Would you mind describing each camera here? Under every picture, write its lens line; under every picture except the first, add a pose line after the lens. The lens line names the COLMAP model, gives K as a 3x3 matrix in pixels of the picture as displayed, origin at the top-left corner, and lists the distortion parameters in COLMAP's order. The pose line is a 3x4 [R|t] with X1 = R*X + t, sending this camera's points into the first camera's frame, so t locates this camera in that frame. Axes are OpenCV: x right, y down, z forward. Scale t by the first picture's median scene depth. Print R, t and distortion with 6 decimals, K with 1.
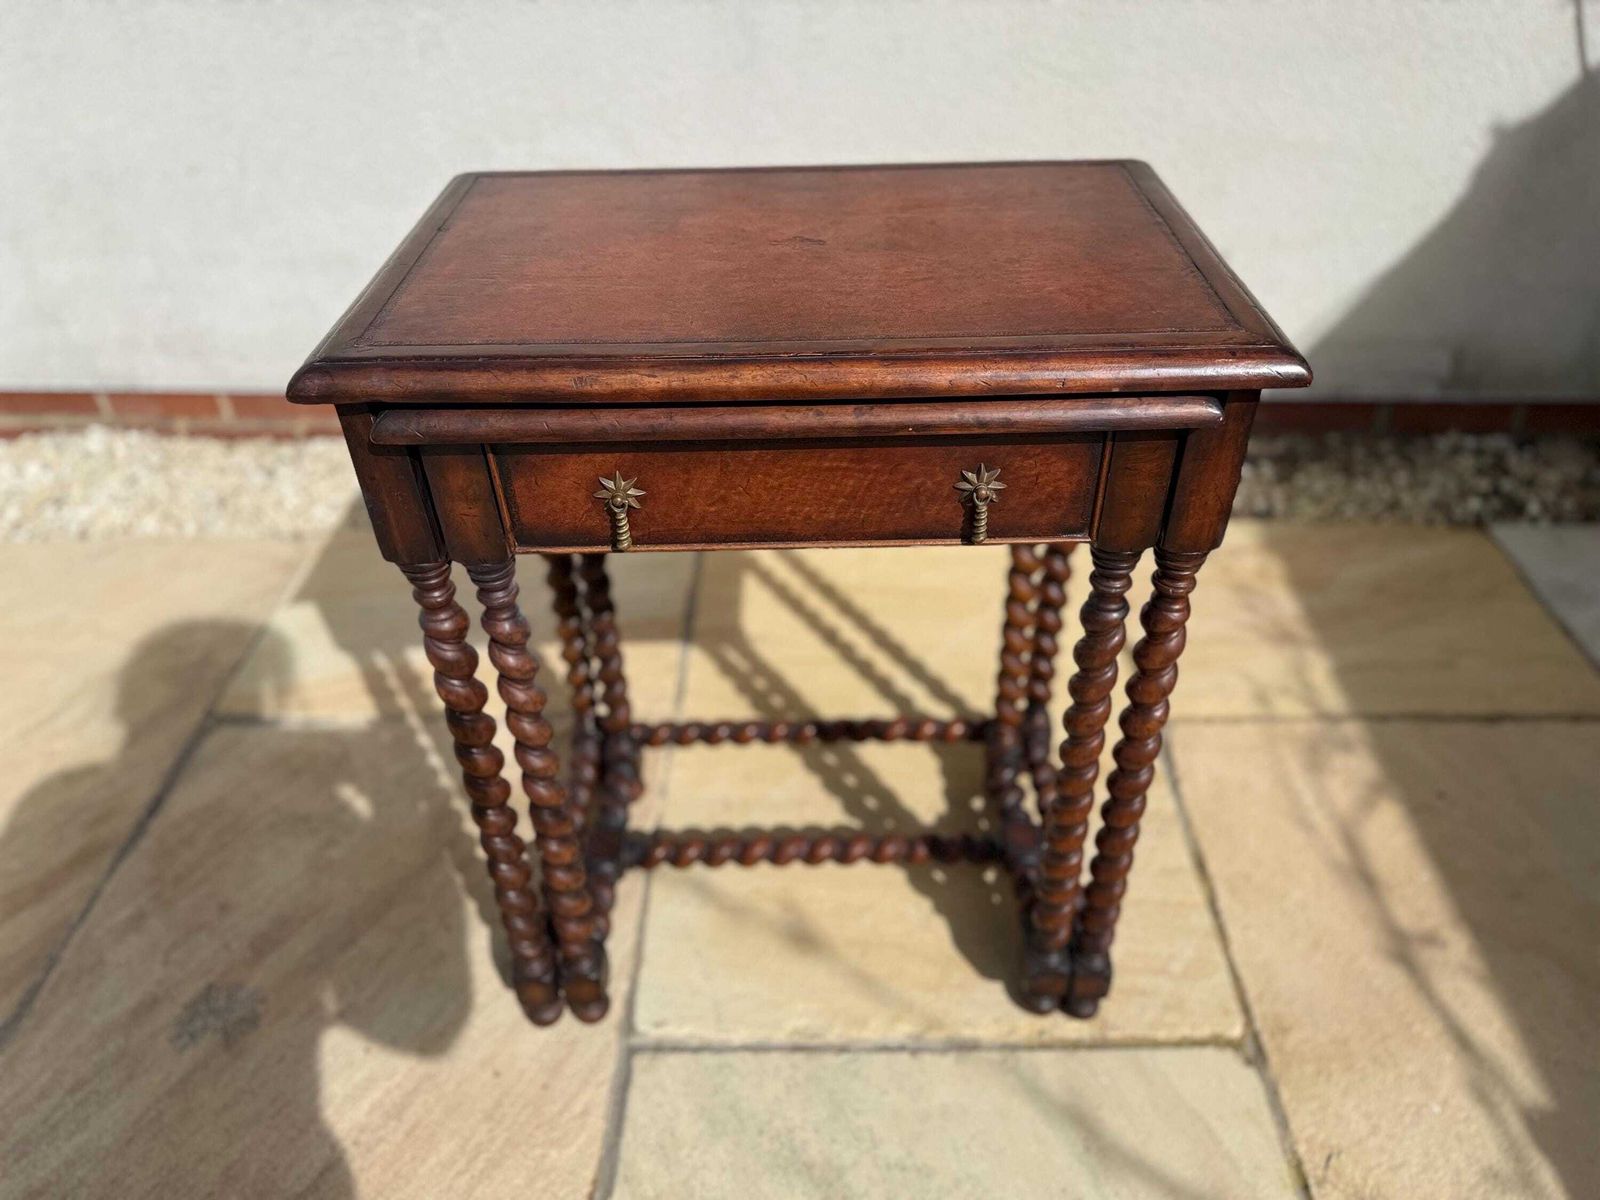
lens RADIAL K [[1141.8, 0, 812.6], [0, 1141.8, 617.5], [0, 0, 1]] dist [0.014922, -0.031299]
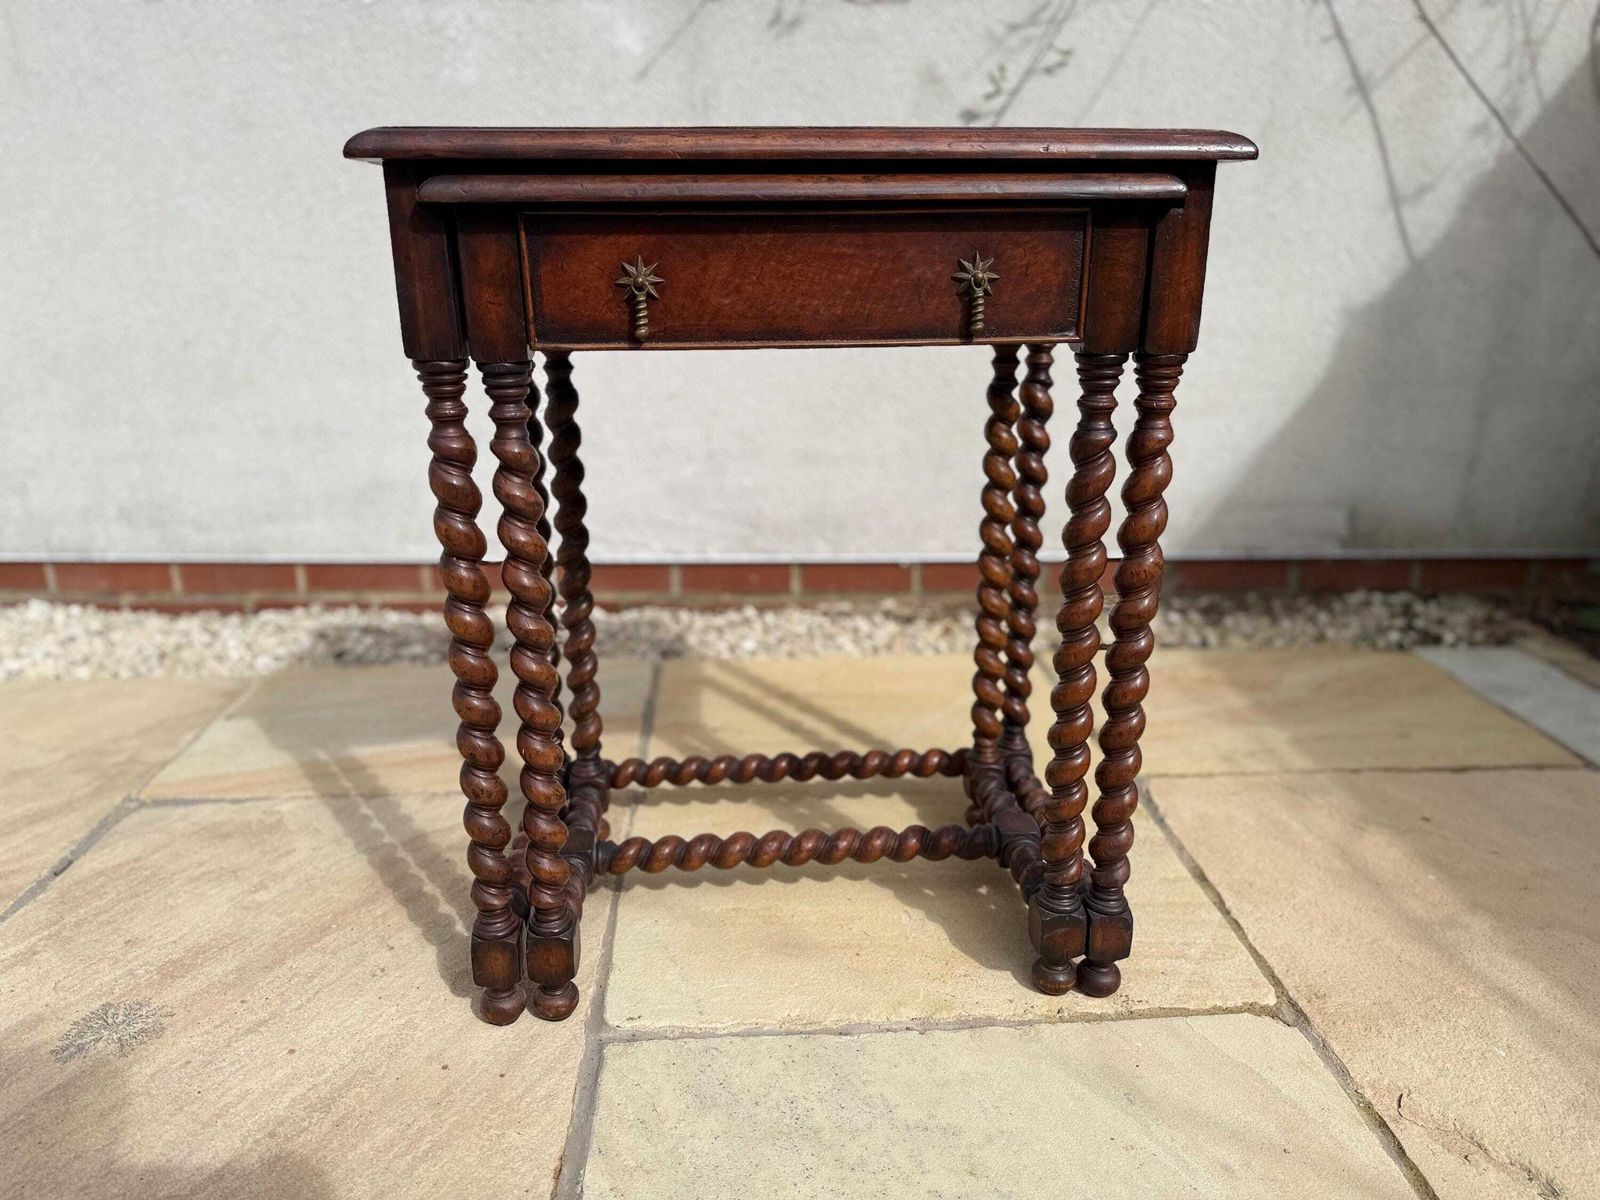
lens RADIAL K [[1141.8, 0, 798.1], [0, 1141.8, 615.9], [0, 0, 1]] dist [0.014922, -0.031299]
pose [[0.997783, -0.007852, 0.066090, -0.063557], [0.029568, 0.941933, -0.334498, 0.366093], [-0.059626, 0.335710, 0.940076, 0.061446]]
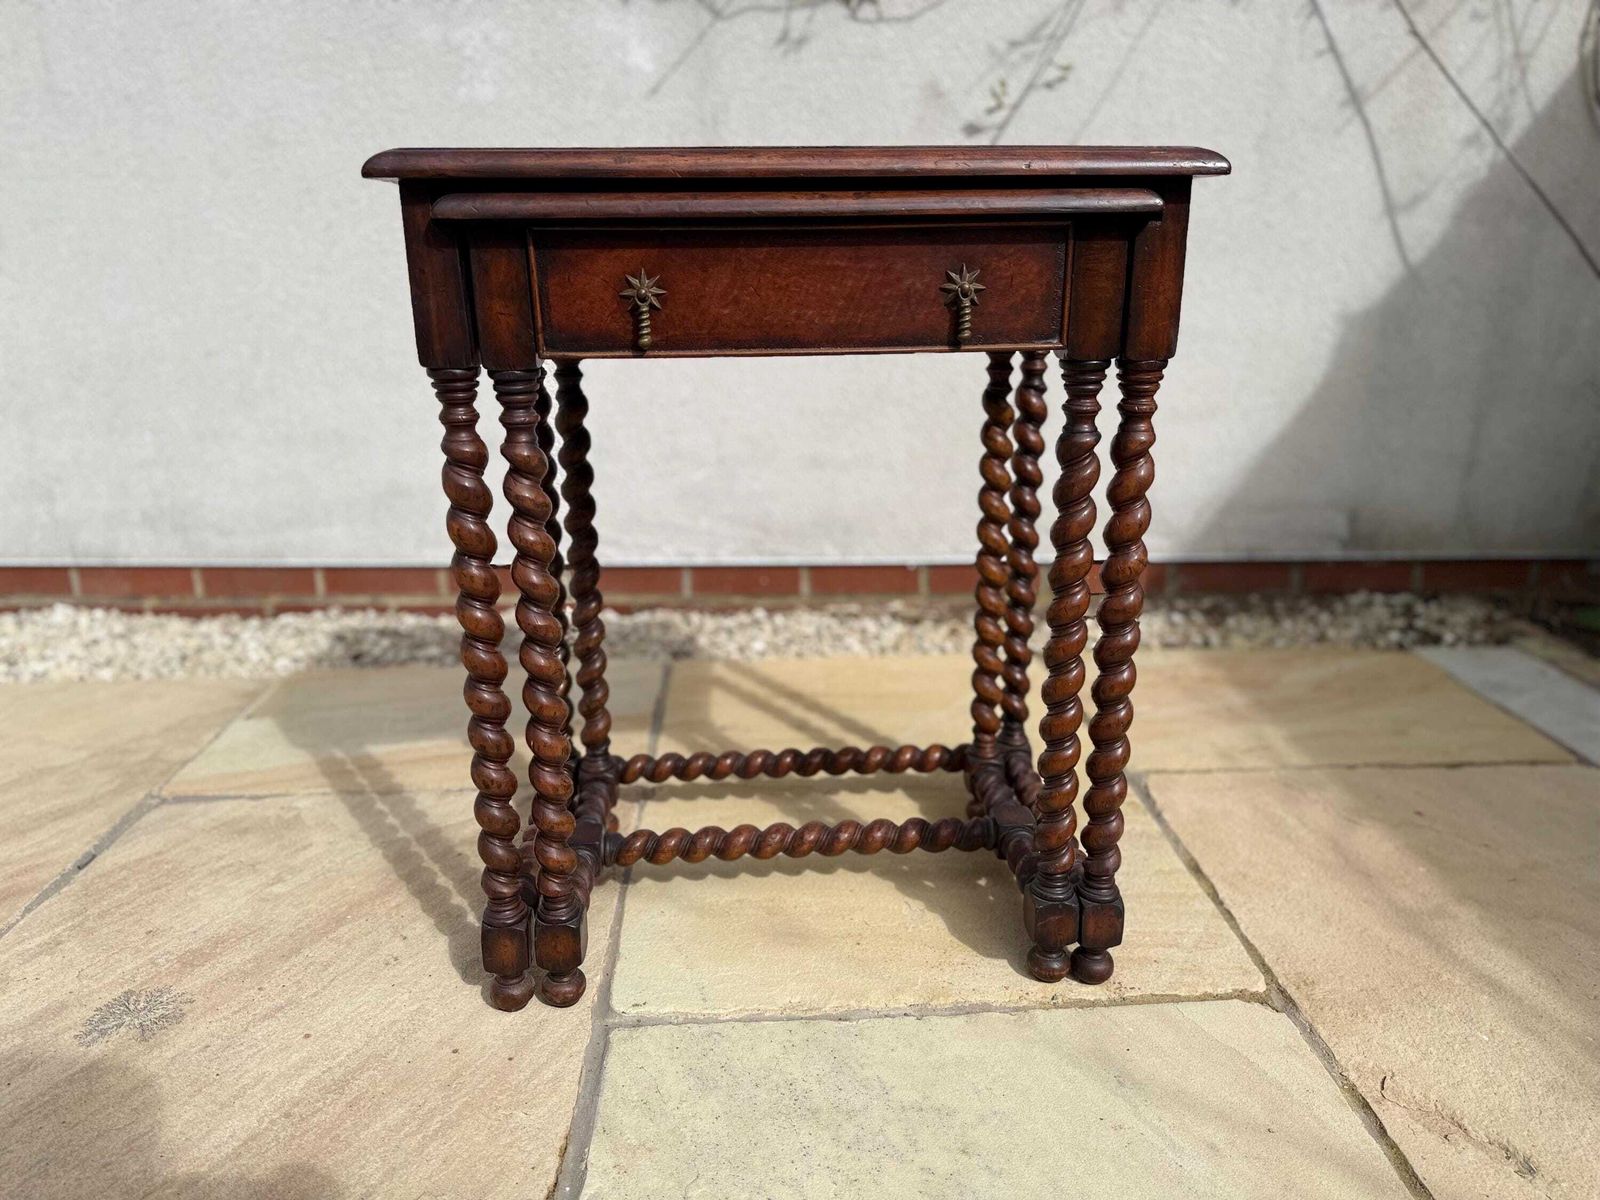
lens RADIAL K [[1141.8, 0, 809.1], [0, 1141.8, 598.5], [0, 0, 1]] dist [0.014922, -0.031299]
pose [[0.998133, -0.008870, 0.060437, -0.051455], [0.029743, 0.934763, -0.354024, 0.383872], [-0.053354, 0.355160, 0.933282, 0.033642]]
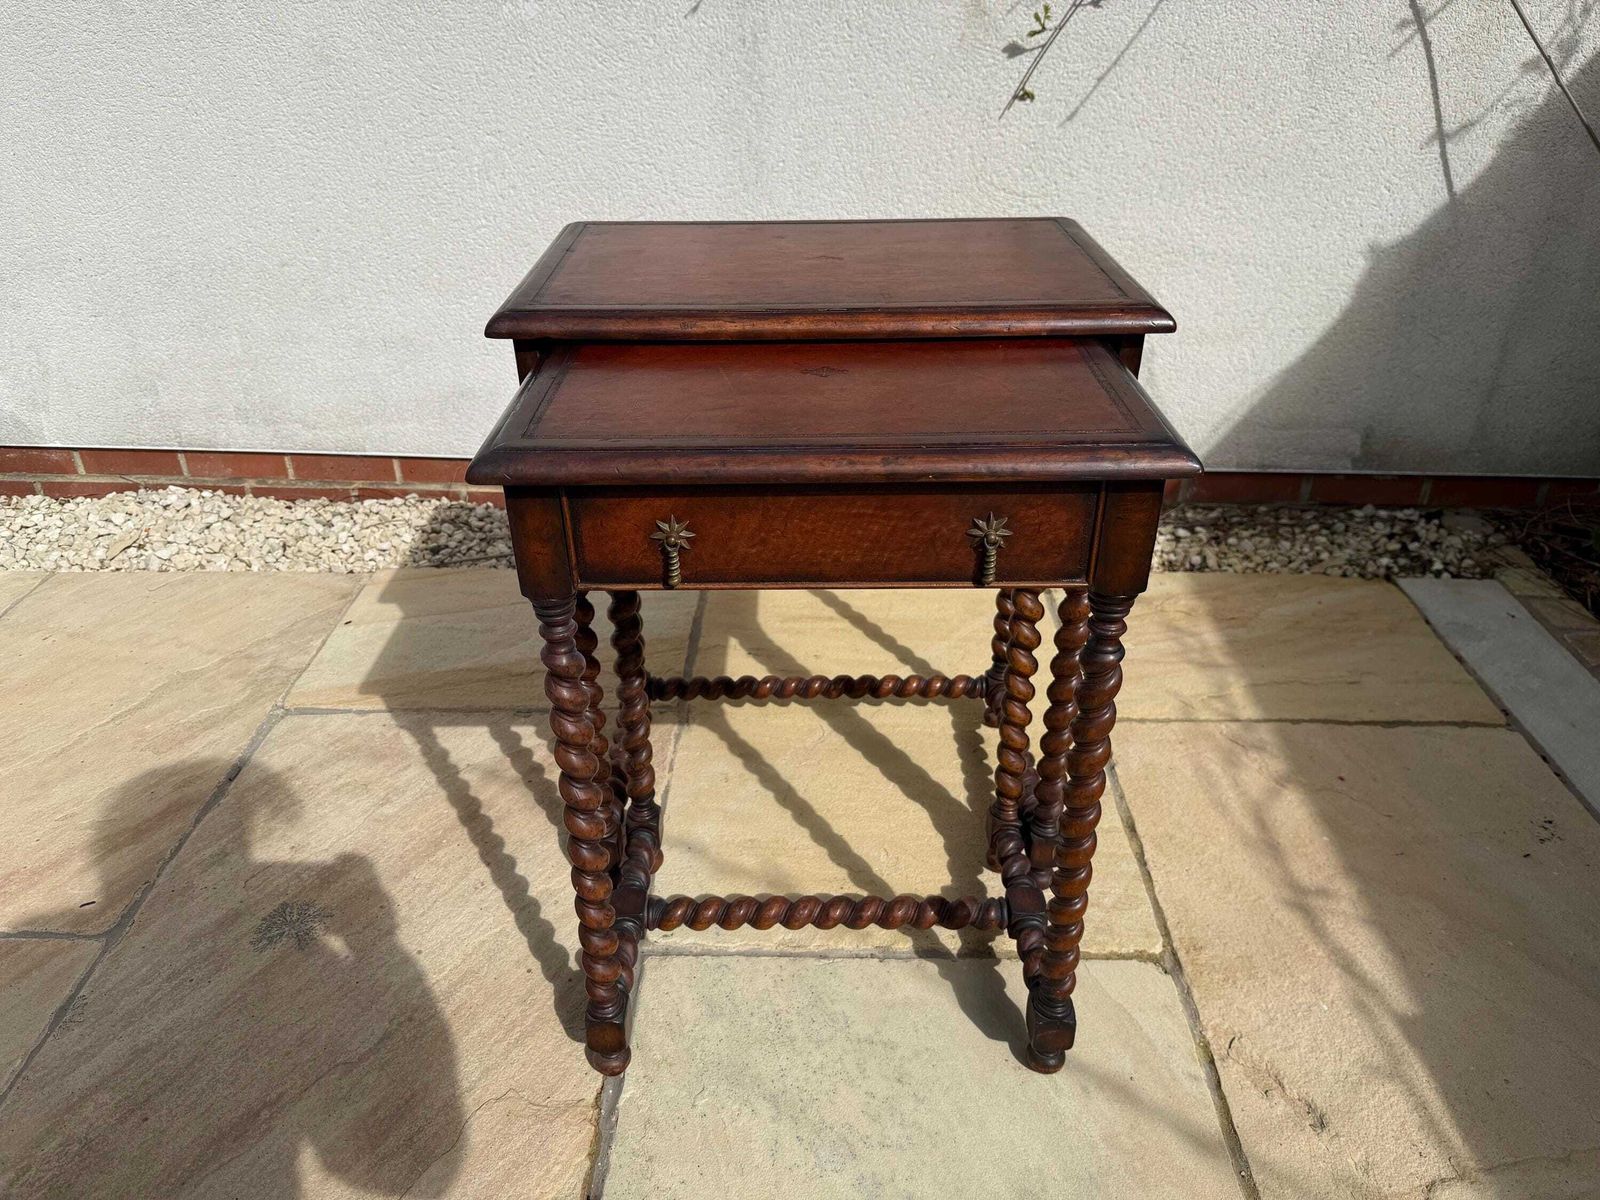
lens RADIAL K [[1141.8, 0, 792.3], [0, 1141.8, 618.6], [0, 0, 1]] dist [0.014922, -0.031299]
pose [[0.999855, 0.014864, -0.008298, 0.000430], [-0.015748, 0.992748, -0.119181, 0.170322], [0.006466, 0.119295, 0.992838, -0.209376]]
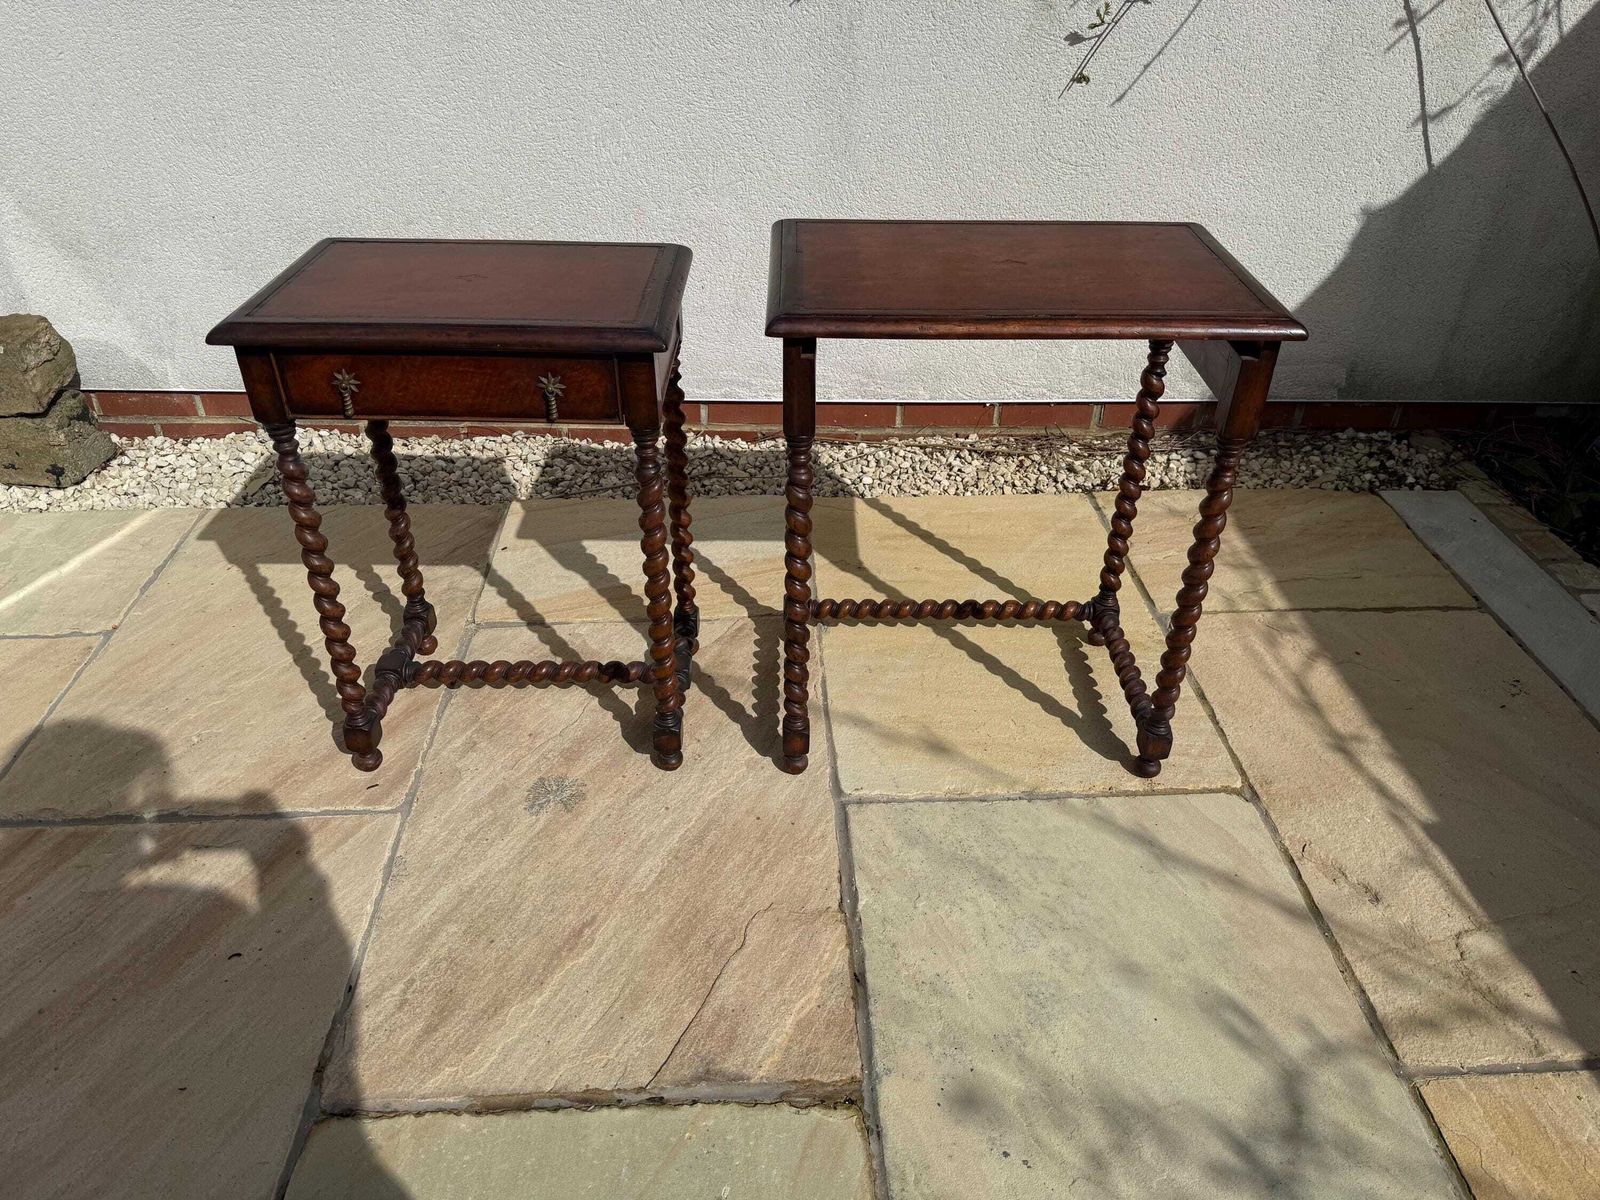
lens RADIAL K [[1141.8, 0, 805.9], [0, 1141.8, 606.8], [0, 0, 1]] dist [0.014922, -0.031299]
pose [[0.997263, -0.011778, 0.072988, -0.311044], [0.015979, 0.998232, -0.057245, 0.203003], [-0.072185, 0.058255, 0.995689, -0.488077]]
